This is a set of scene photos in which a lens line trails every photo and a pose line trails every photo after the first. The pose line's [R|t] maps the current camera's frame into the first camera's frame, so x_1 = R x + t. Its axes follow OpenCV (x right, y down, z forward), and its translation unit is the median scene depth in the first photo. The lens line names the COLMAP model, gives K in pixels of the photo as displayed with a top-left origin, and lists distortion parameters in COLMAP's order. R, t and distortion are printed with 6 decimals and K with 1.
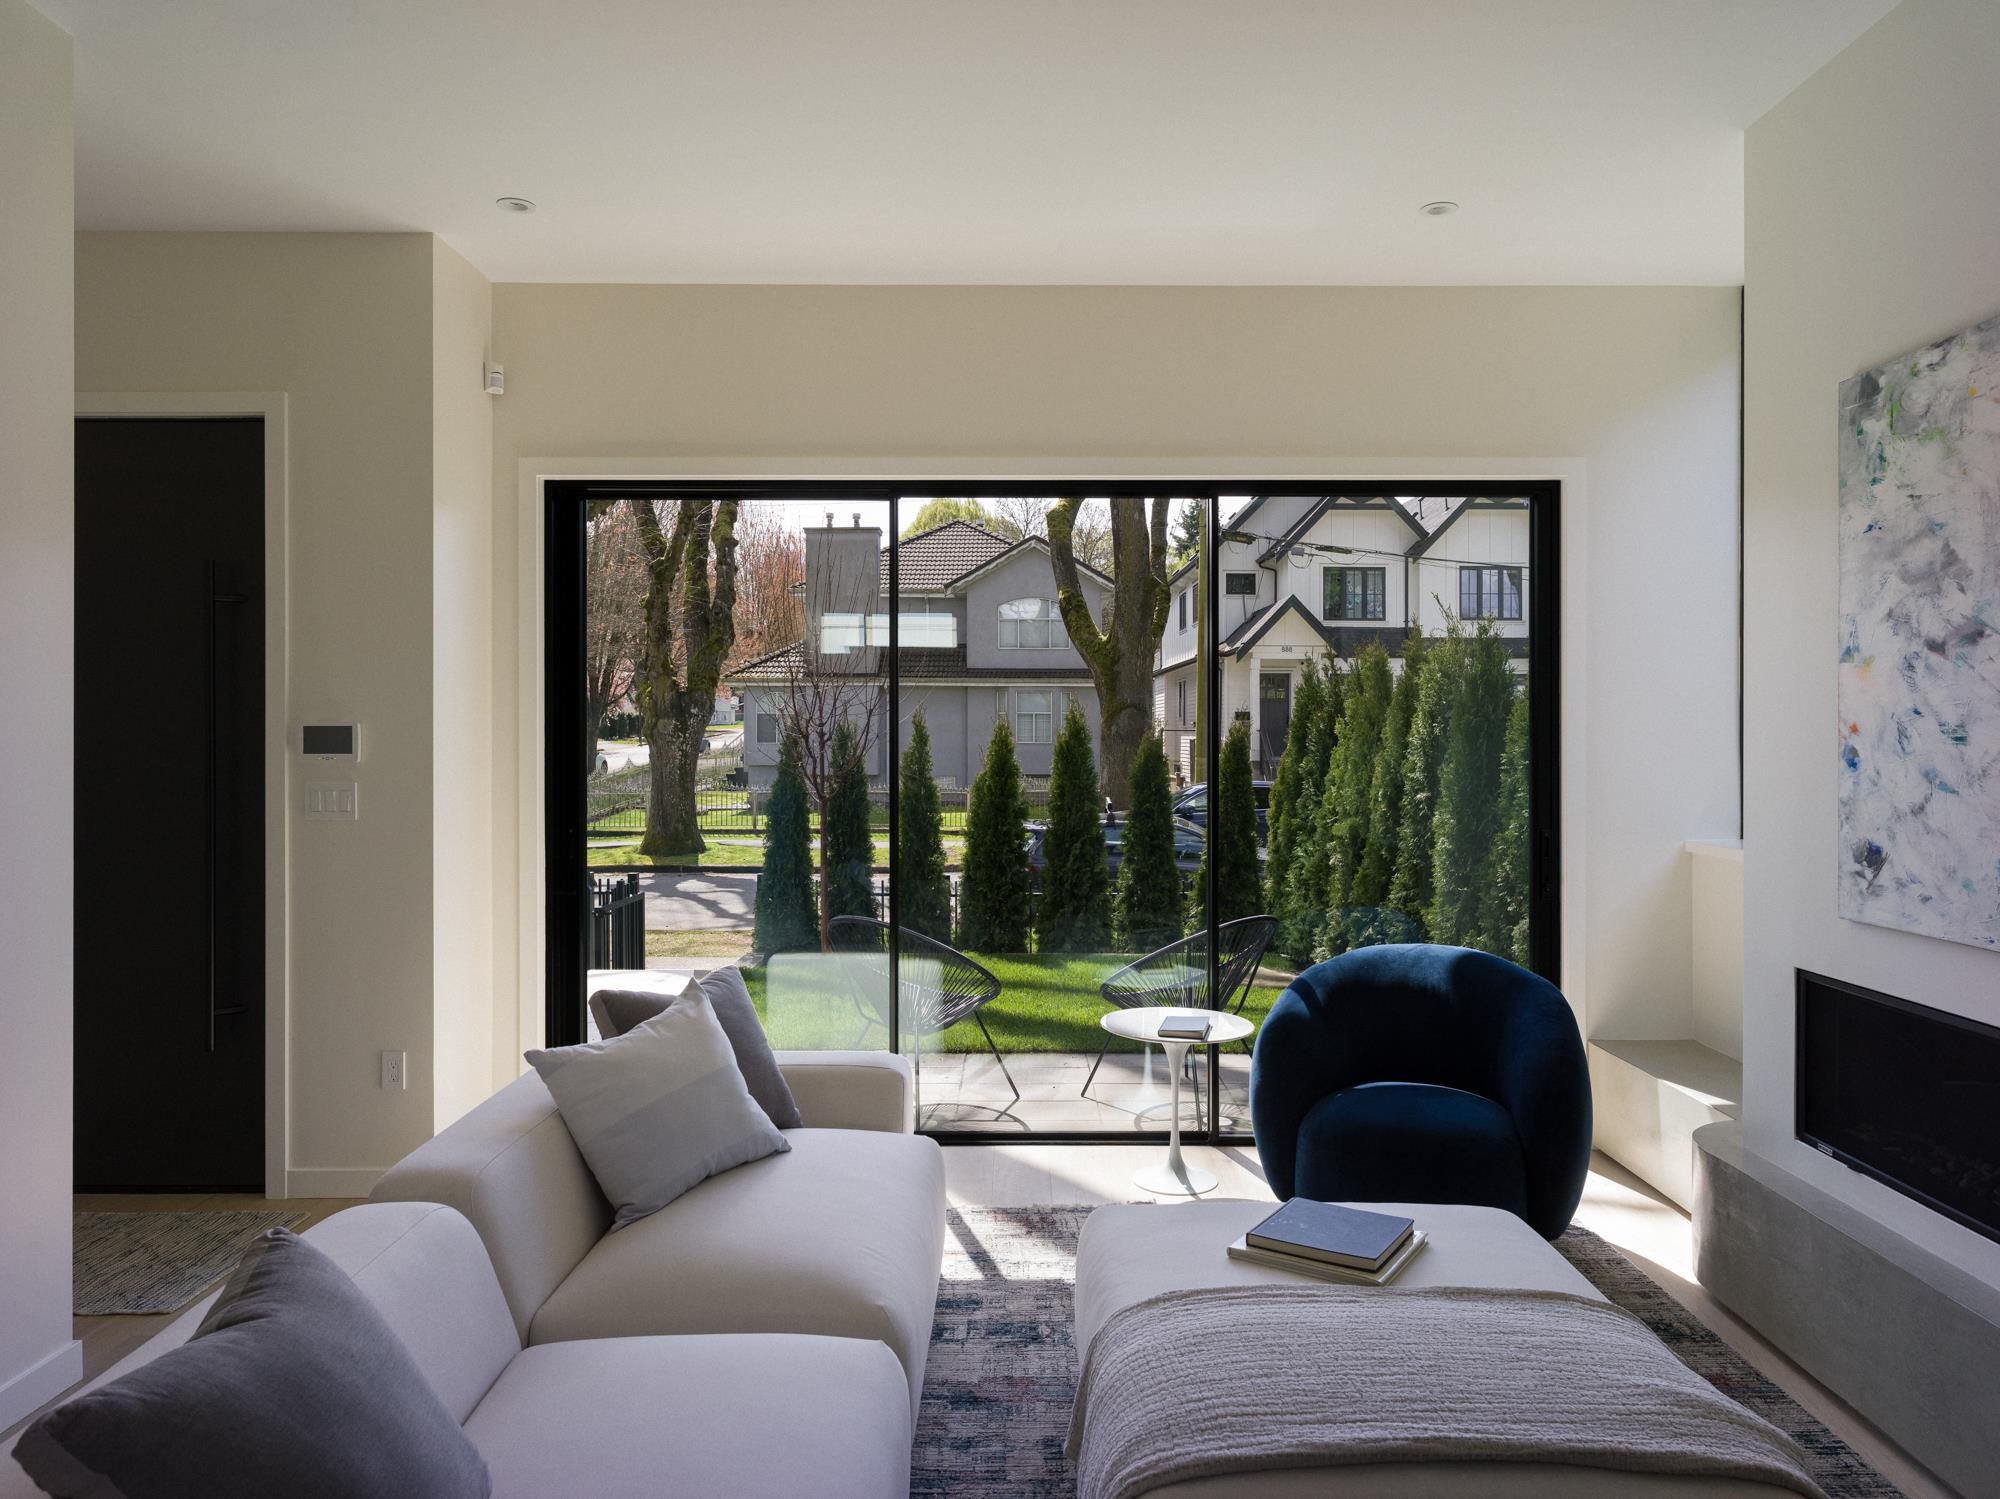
lens RADIAL K [[1282.2, 0, 1005.6], [0, 1282.2, 732.8], [0, 0, 1]] dist [-0.003300, -0.002813]
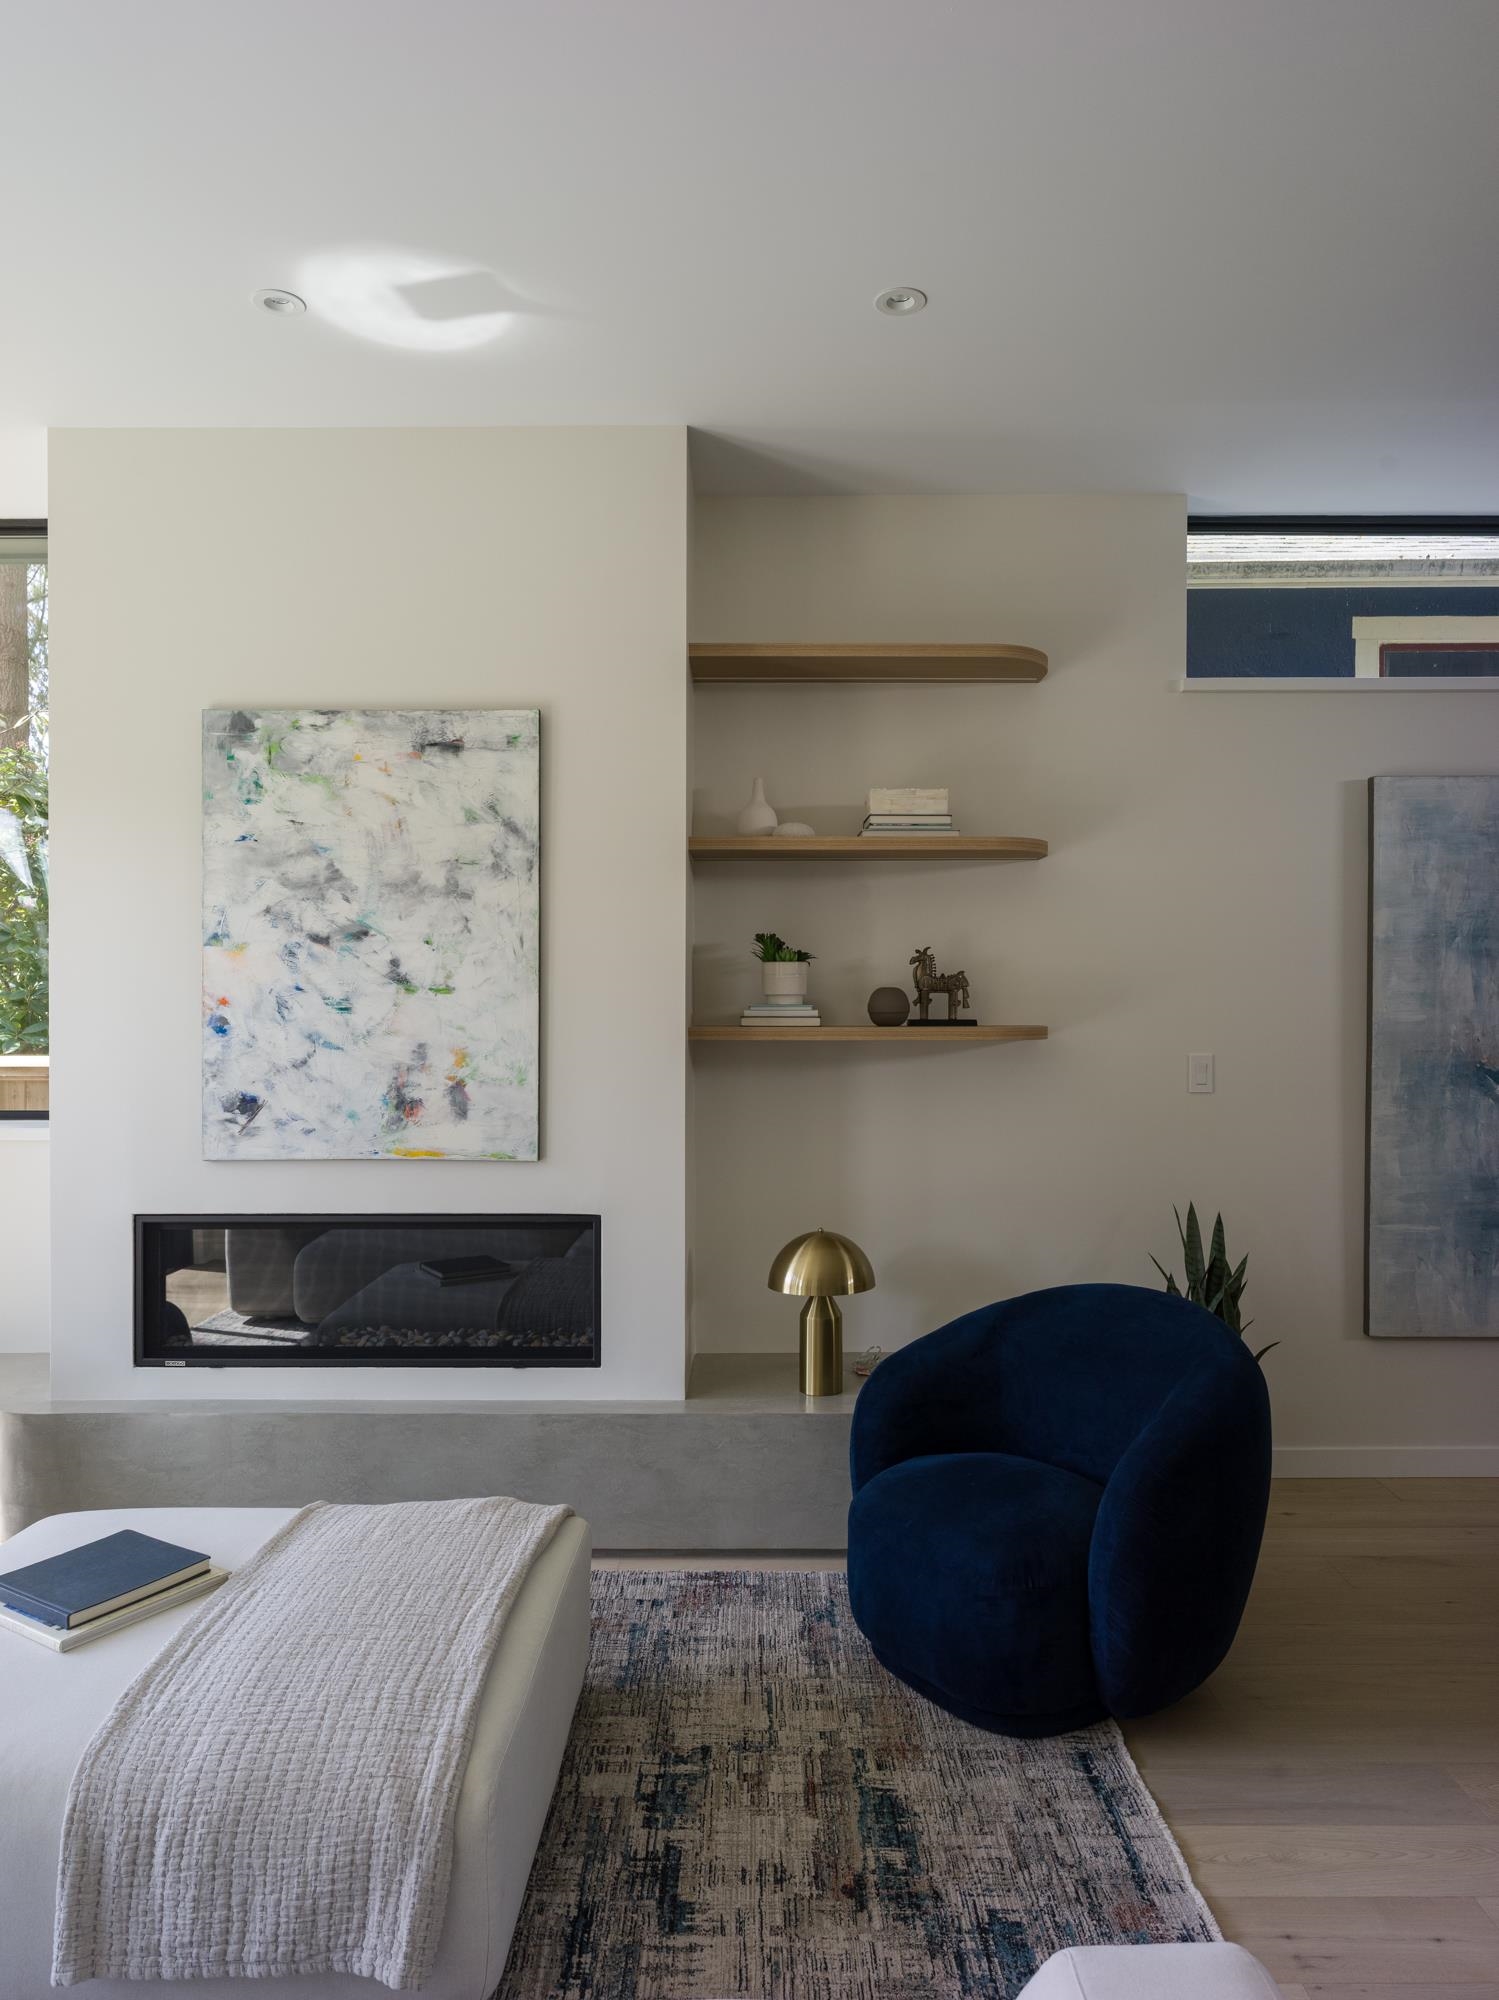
lens RADIAL K [[1282.2, 0, 756.6], [0, 1282.2, 1014.6], [0, 0, 1]] dist [-0.003300, -0.002813]
pose [[0.011777, -0.004410, 0.999921, -0.574893], [0.000938, 0.999990, 0.004400, 0.004708], [-0.999930, 0.000886, 0.011781, 0.511946]]
